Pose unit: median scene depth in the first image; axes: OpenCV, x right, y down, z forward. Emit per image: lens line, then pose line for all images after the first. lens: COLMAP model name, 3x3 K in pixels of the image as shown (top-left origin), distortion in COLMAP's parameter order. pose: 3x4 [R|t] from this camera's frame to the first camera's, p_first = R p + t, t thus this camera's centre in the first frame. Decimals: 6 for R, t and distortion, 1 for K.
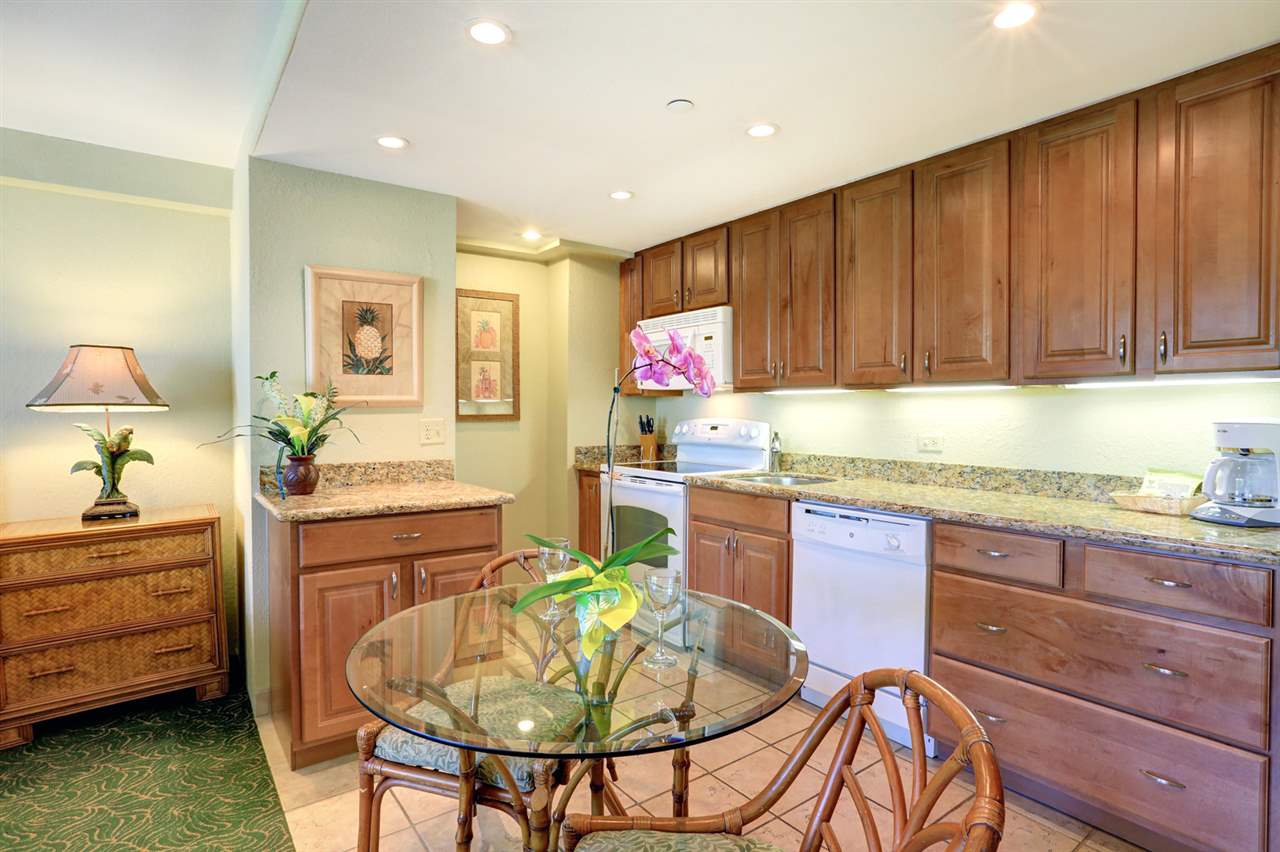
lens RADIAL K [[655.1, 0, 640.7], [0, 655.1, 422.9], [0, 0, 1]] dist [-0.032938, 0.011065]
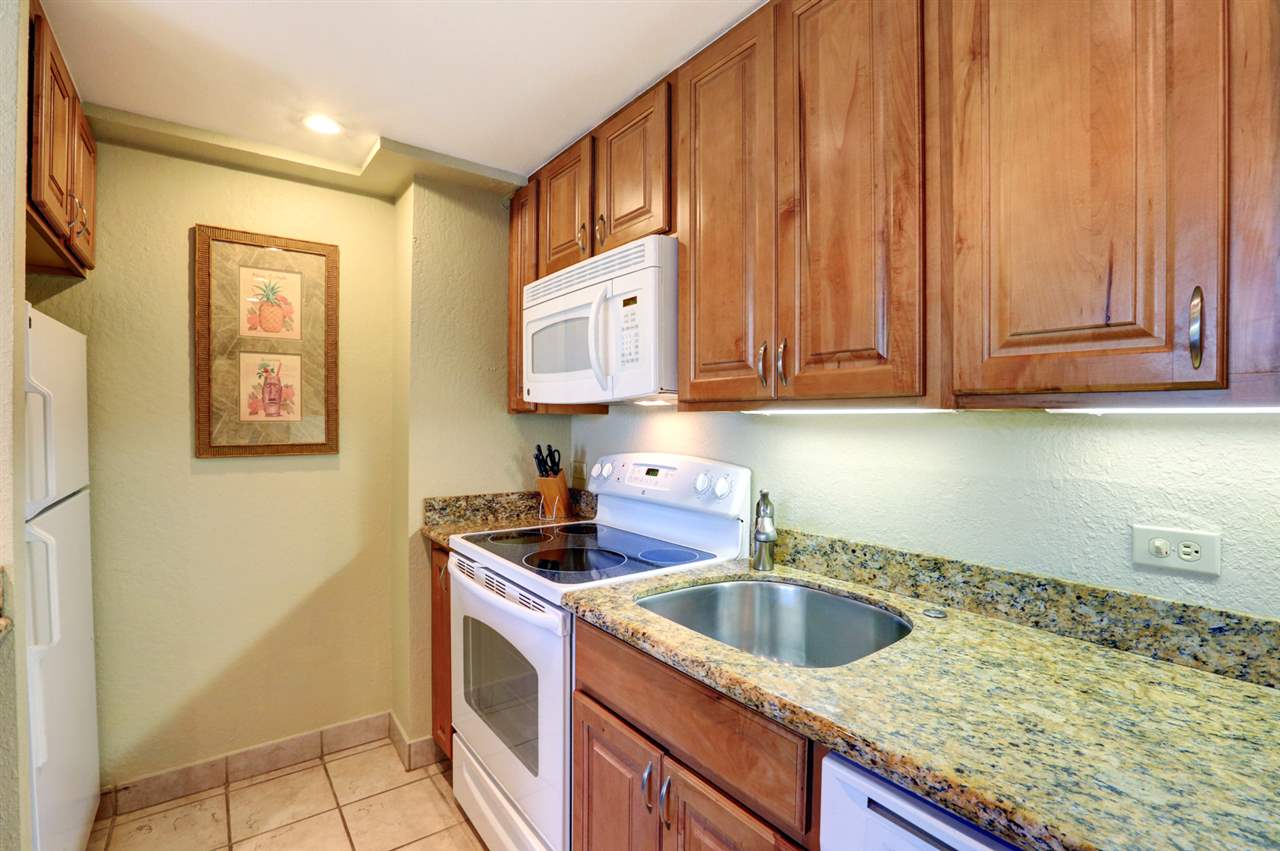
lens RADIAL K [[578.1, 0, 637.6], [0, 578.1, 425.2], [0, 0, 1]] dist [-0.045023, 0.008832]
pose [[0.999948, 0.005497, 0.008628, 0.134246], [-0.005402, 0.999925, -0.010970, -0.037970], [-0.008688, 0.010923, 0.999903, 0.706994]]
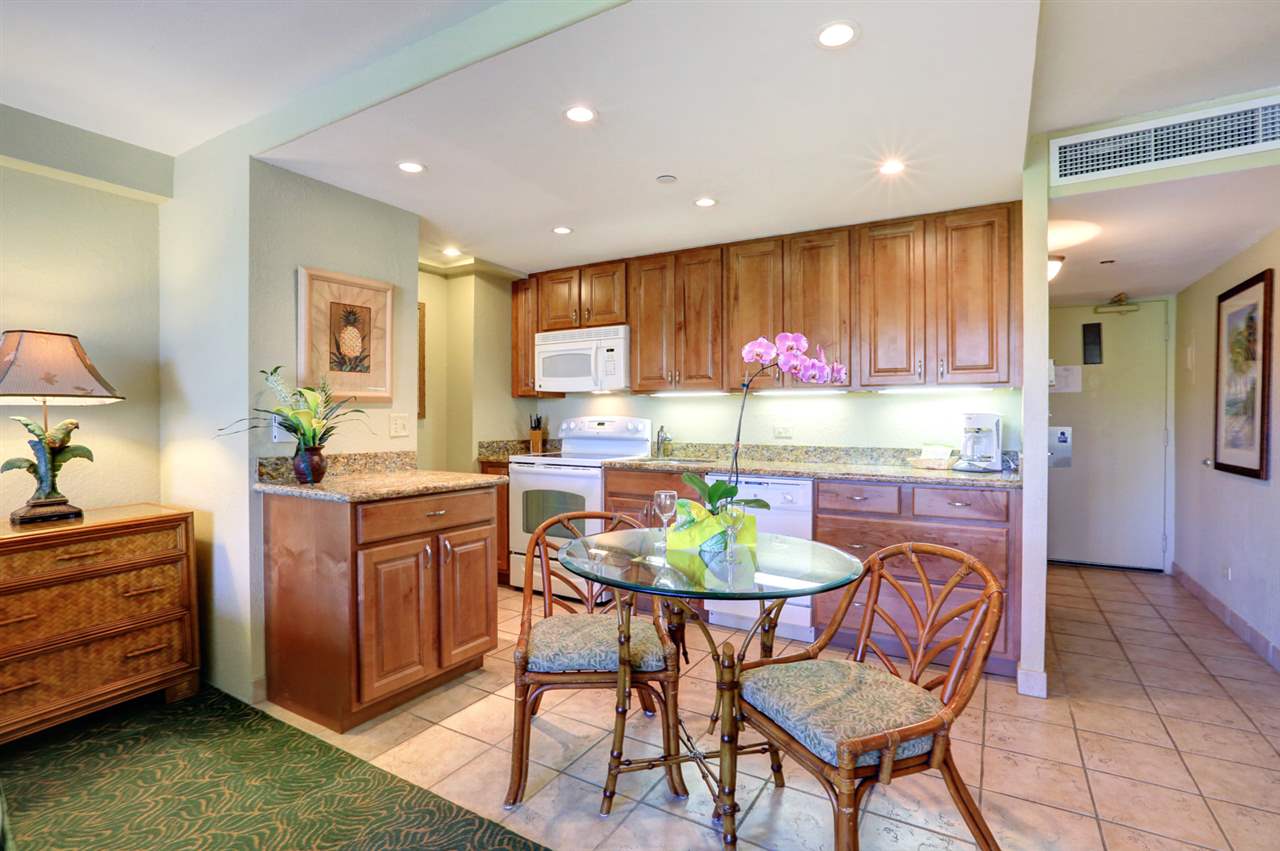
lens RADIAL K [[610.6, 0, 637.3], [0, 610.6, 422.0], [0, 0, 1]] dist [-0.038054, 0.010791]
pose [[0.922668, -0.002980, 0.385583, -0.374299], [0.007321, 0.999925, -0.009789, 0.022201], [-0.385525, 0.011855, 0.922621, -0.104803]]
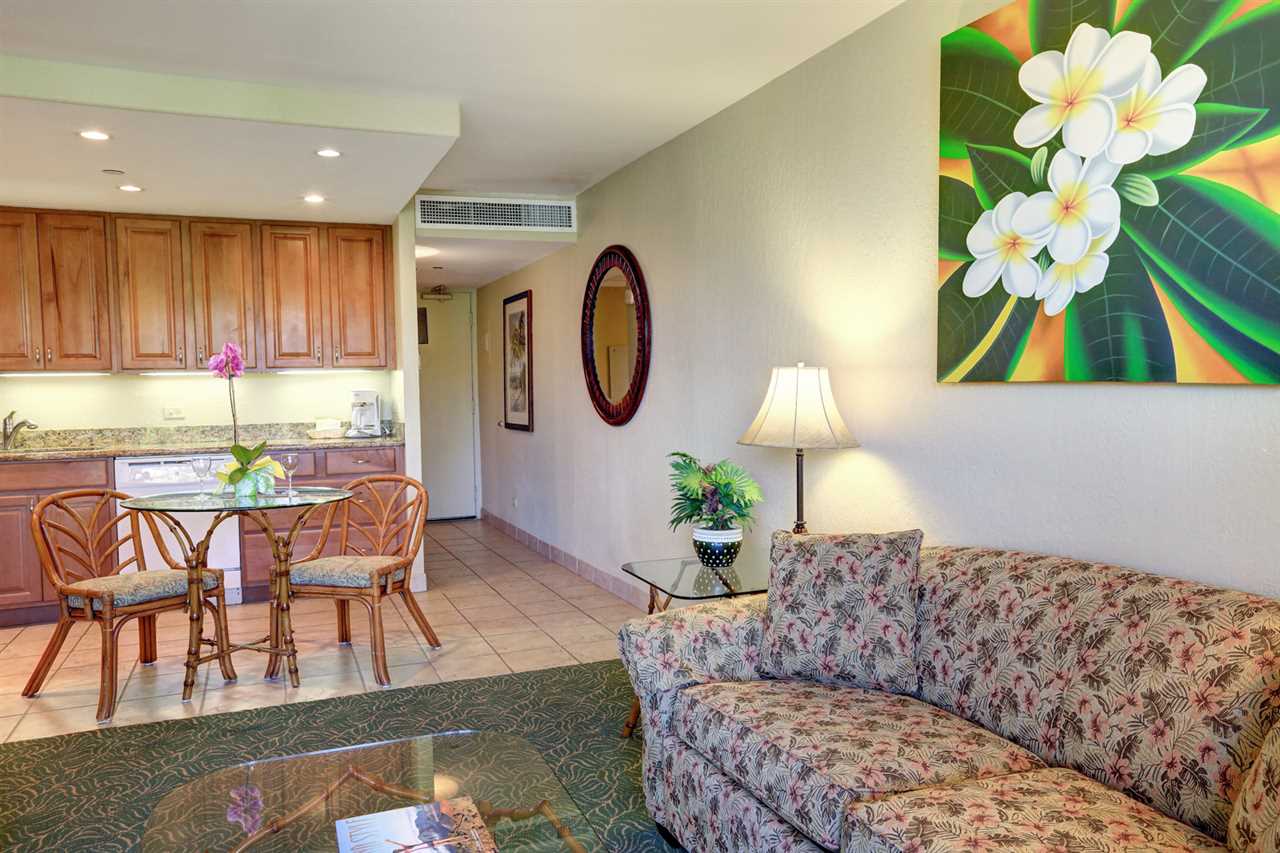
lens RADIAL K [[923.1, 0, 639.5], [0, 923.1, 424.8], [0, 0, 1]] dist [0.005403, 0.025828]
pose [[0.244619, -0.048157, 0.968423, -1.261603], [0.039890, 0.998420, 0.039573, 0.019716], [-0.968798, 0.028950, 0.246153, -0.449393]]
